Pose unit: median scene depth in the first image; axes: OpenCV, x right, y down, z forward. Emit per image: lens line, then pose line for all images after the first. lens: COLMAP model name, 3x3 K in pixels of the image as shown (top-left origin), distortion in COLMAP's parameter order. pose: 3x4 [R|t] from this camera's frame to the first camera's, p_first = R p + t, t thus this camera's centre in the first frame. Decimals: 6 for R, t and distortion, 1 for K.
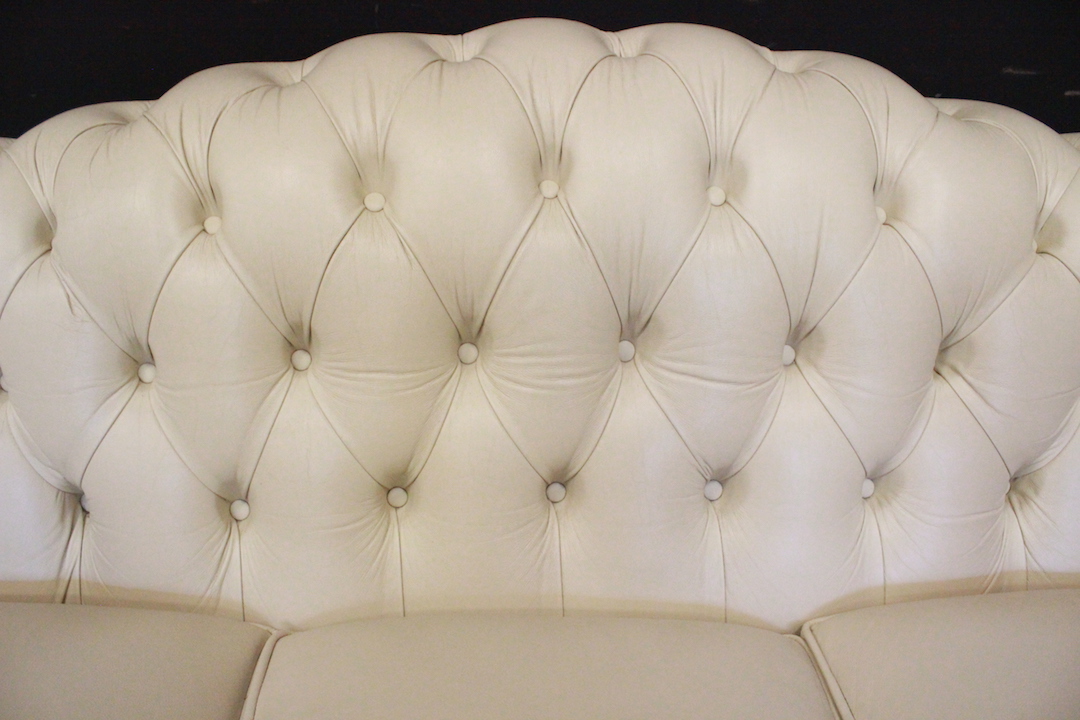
lens RADIAL K [[897.7, 0, 539.5], [0, 897.7, 357.9], [0, 0, 1]] dist [-0.101411, 0.042744]
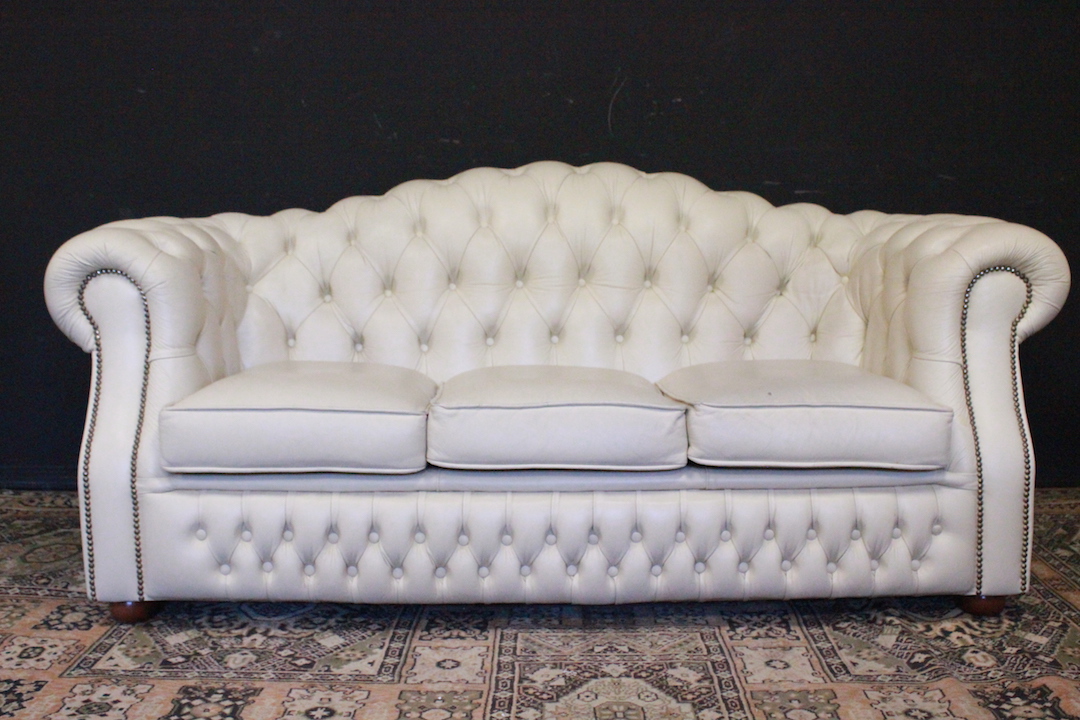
lens RADIAL K [[1211.0, 0, 541.3], [0, 1211.0, 361.2], [0, 0, 1]] dist [-0.048972, 0.000000]
pose [[0.999909, -0.009402, -0.009700, 0.013387], [0.006451, 0.963215, -0.268653, 1.130101], [0.011869, 0.268566, 0.963188, -2.237404]]
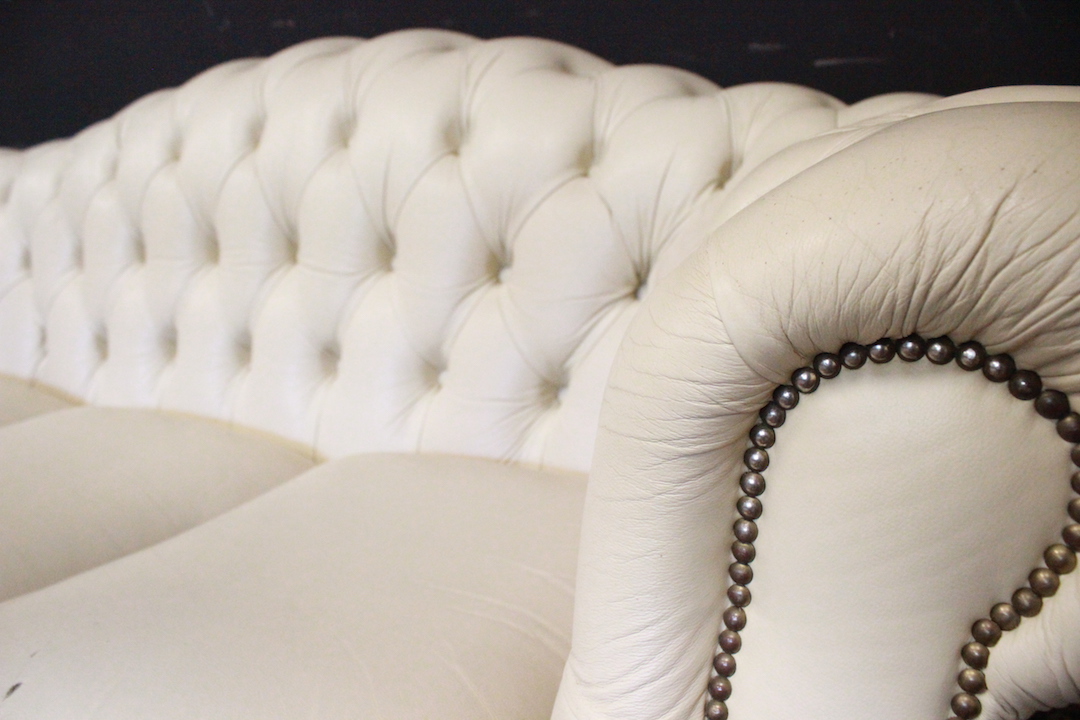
lens RADIAL K [[897.7, 0, 531.9], [0, 897.7, 366.1], [0, 0, 1]] dist [-0.101411, 0.042744]
pose [[0.860227, 0.084773, -0.502815, 1.118912], [-0.150930, 0.984228, -0.092277, 0.235012], [0.487062, 0.155269, 0.859455, 0.022117]]
